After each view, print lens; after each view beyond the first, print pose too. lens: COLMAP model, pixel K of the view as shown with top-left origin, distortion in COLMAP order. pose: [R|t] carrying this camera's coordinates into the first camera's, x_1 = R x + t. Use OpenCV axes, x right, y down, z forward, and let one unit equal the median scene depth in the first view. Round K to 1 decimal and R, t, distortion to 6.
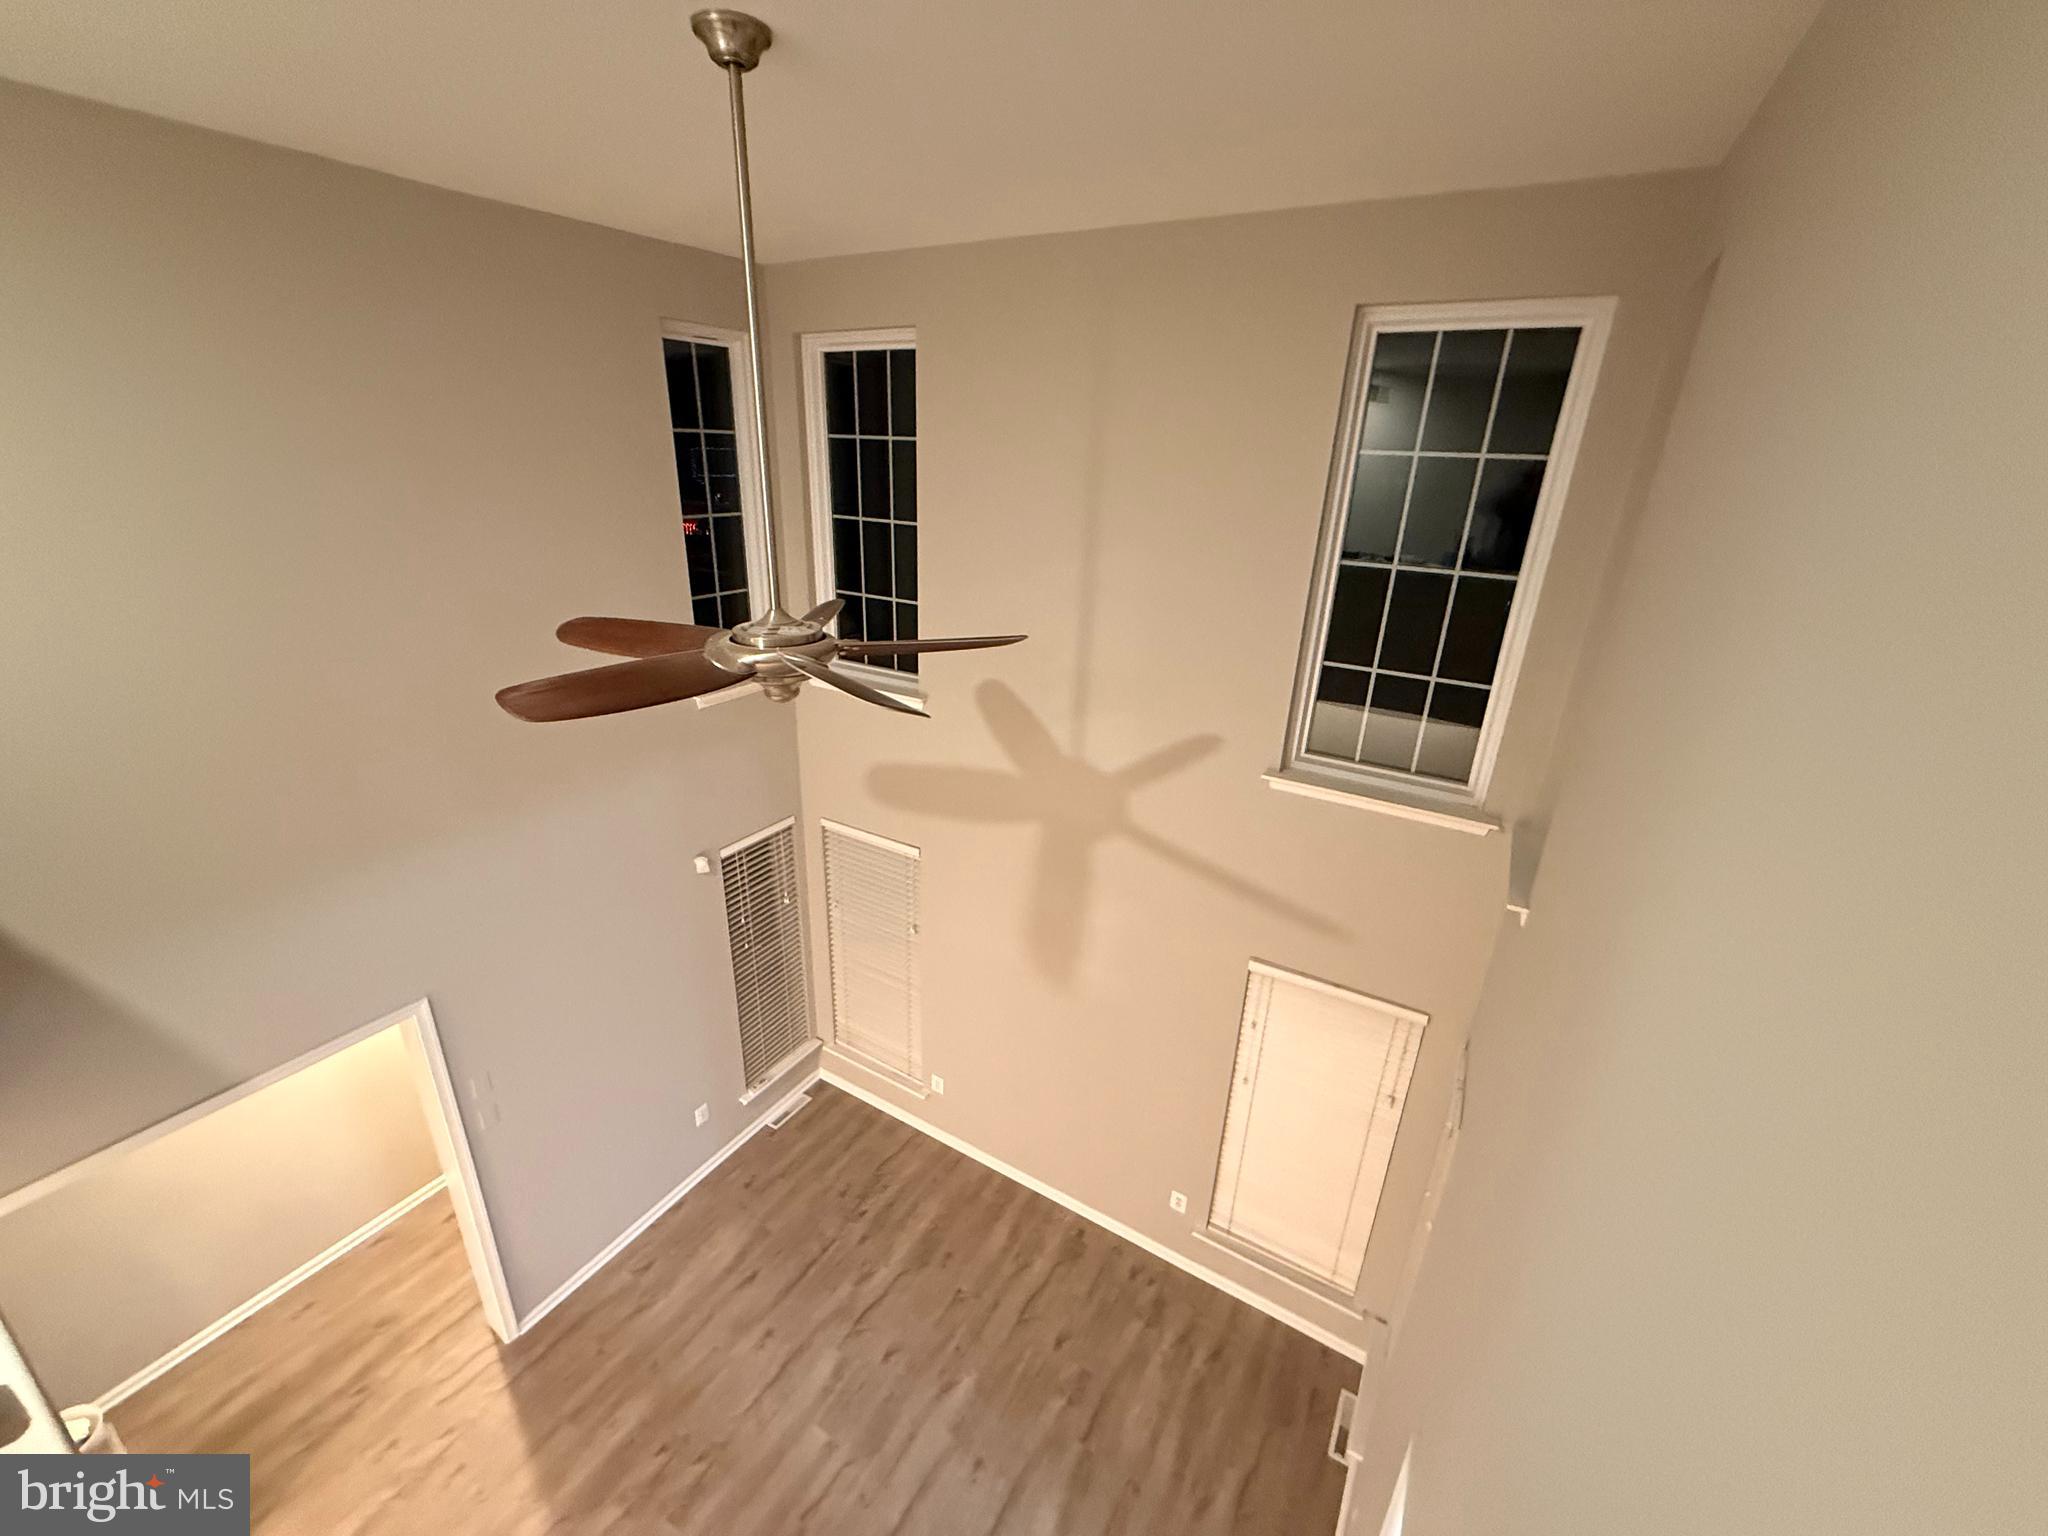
lens RADIAL K [[816.8, 0, 1019.4], [0, 816.8, 764.2], [0, 0, 1]] dist [-0.006717, -0.000715]
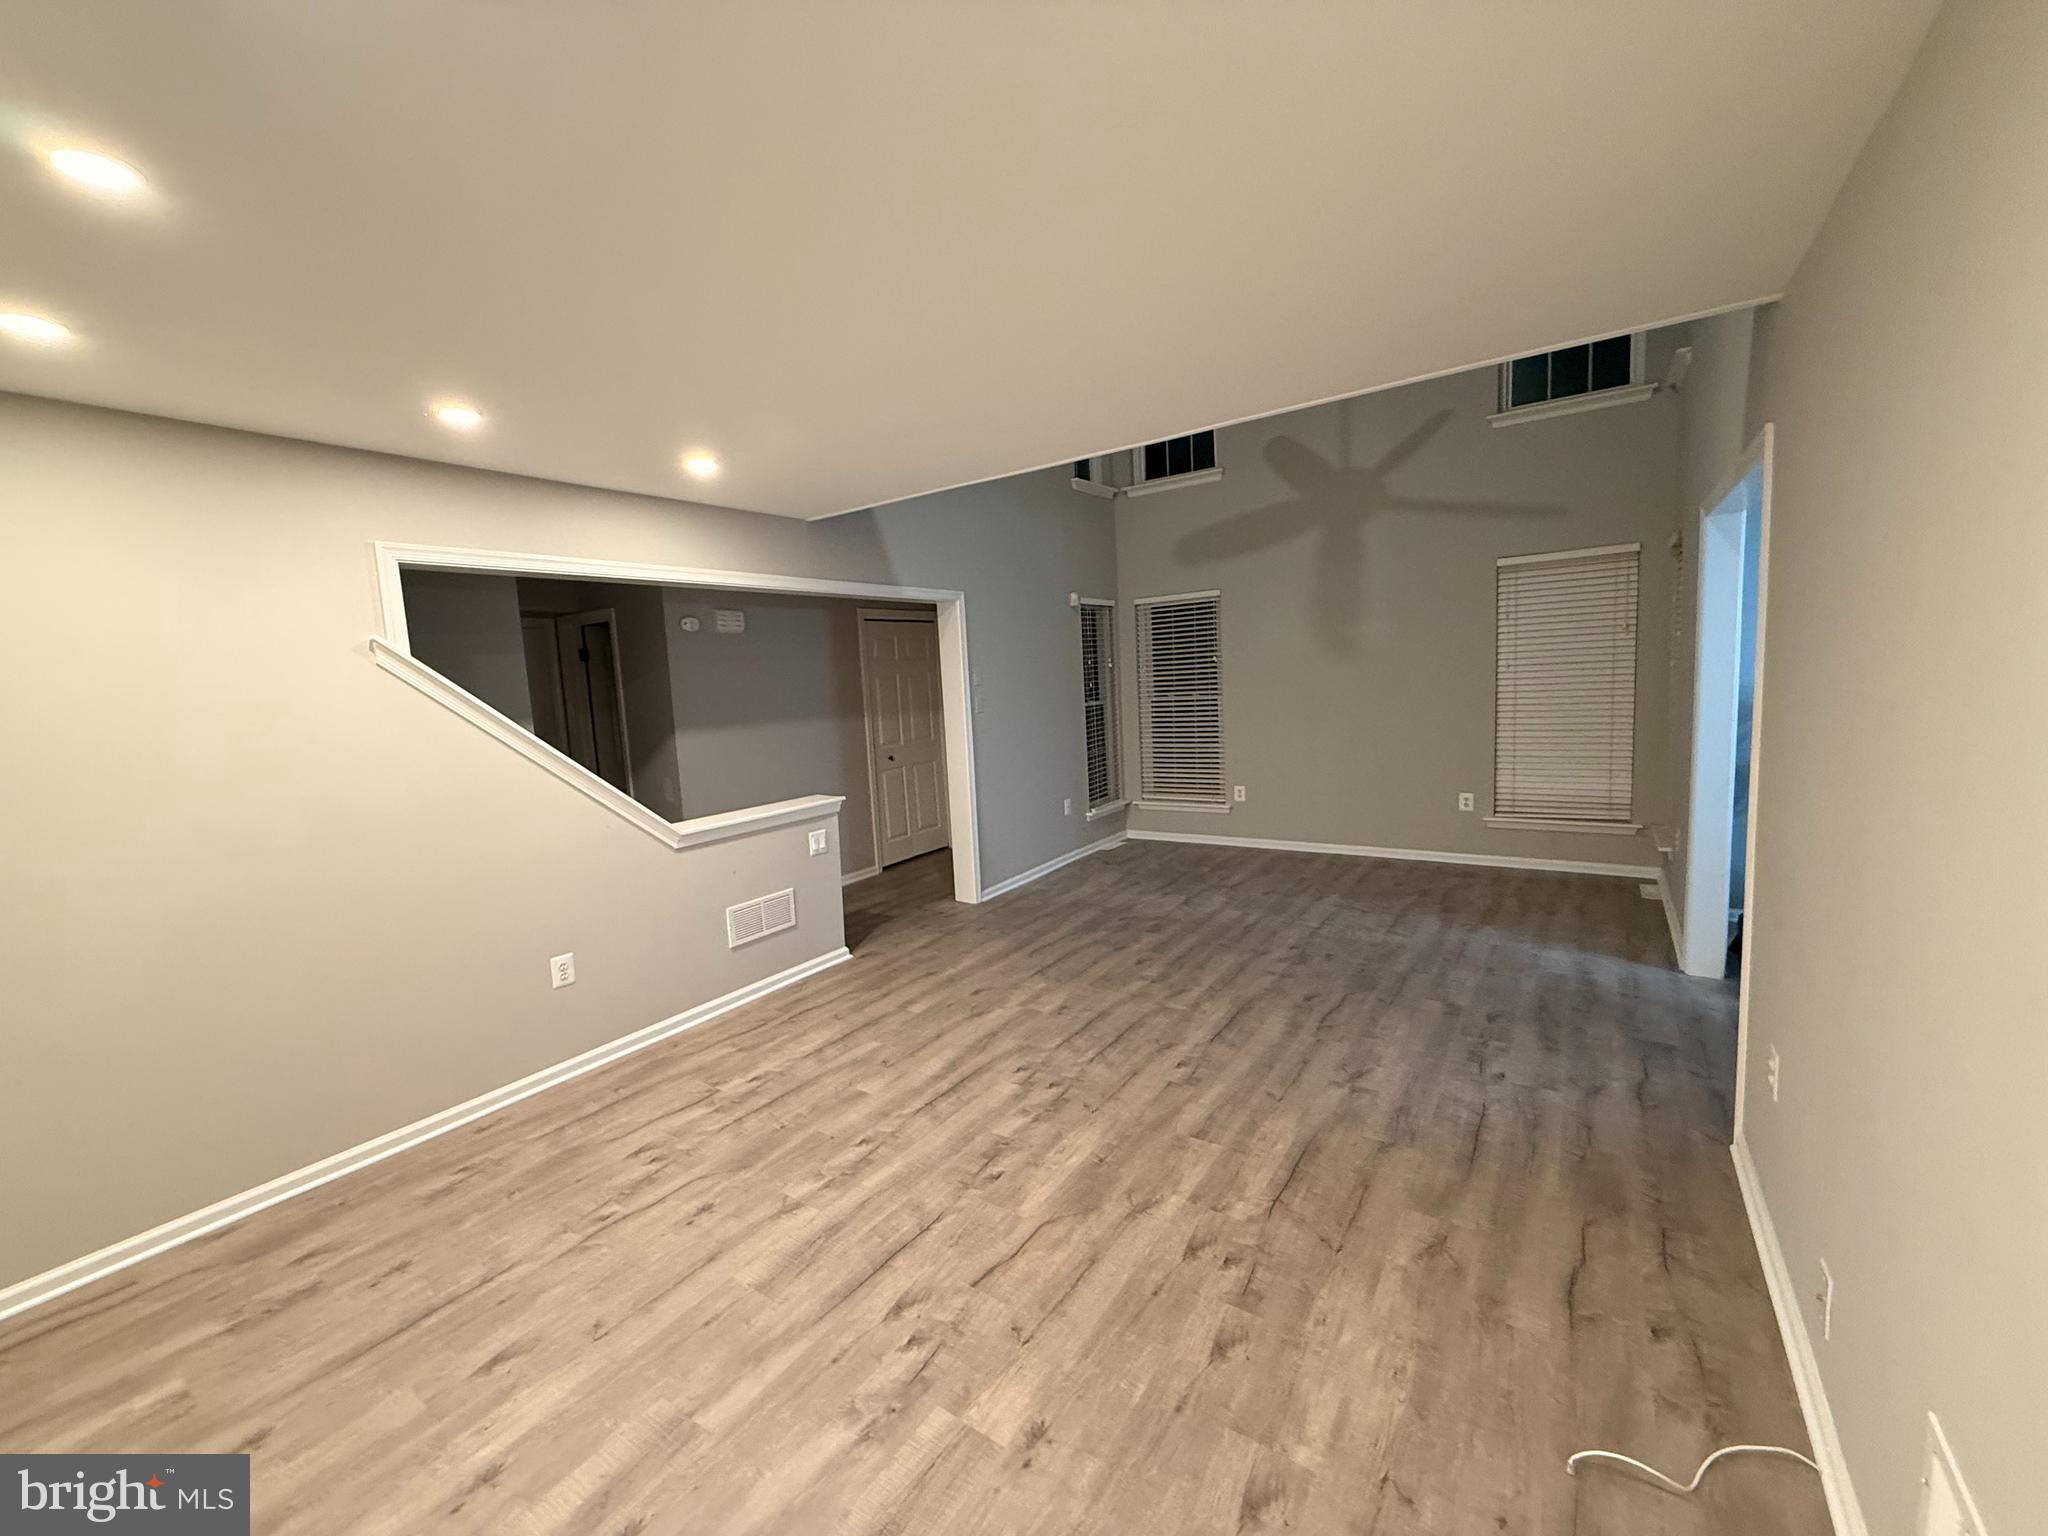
lens RADIAL K [[816.8, 0, 1021.0], [0, 816.8, 761.4], [0, 0, 1]] dist [-0.006717, -0.000715]
pose [[0.993430, -0.079986, -0.081851, -0.415559], [0.056814, 0.965538, -0.253984, 0.813674], [0.099346, 0.247665, 0.963739, -0.338454]]
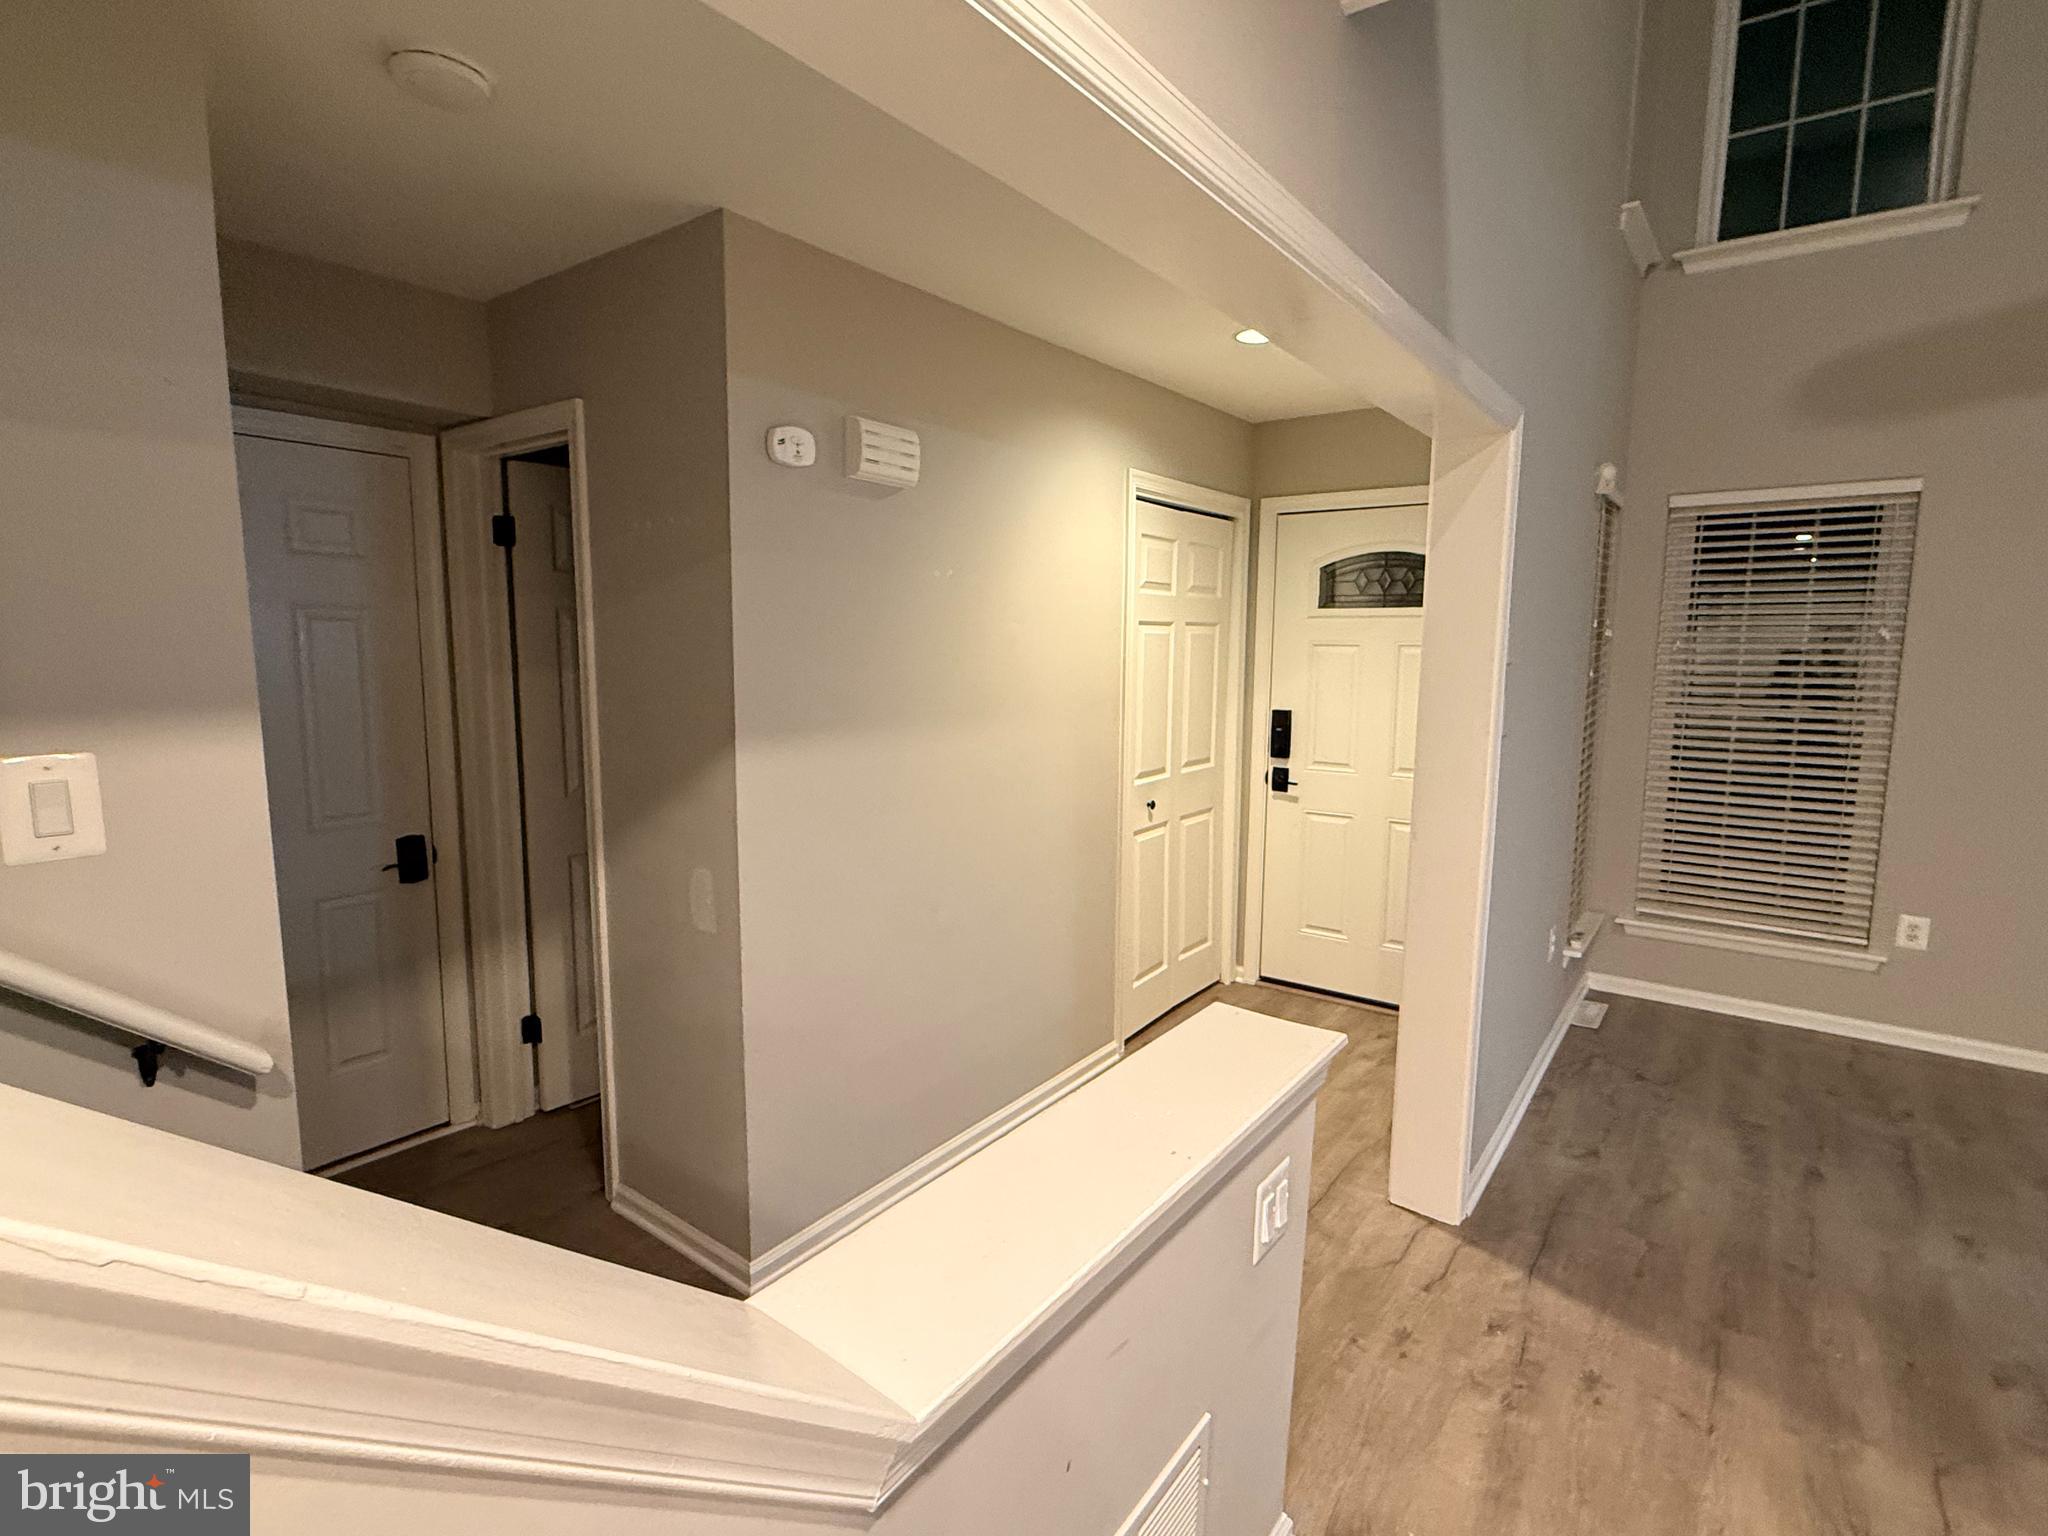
lens RADIAL K [[1001.8, 0, 1026.2], [0, 1001.8, 763.1], [0, 0, 1]] dist [-0.000278, -0.000509]
pose [[0.993527, -0.015627, -0.112515, -0.807251], [-0.011423, 0.971728, -0.235826, 0.566601], [0.113019, 0.235585, 0.965260, 0.272470]]
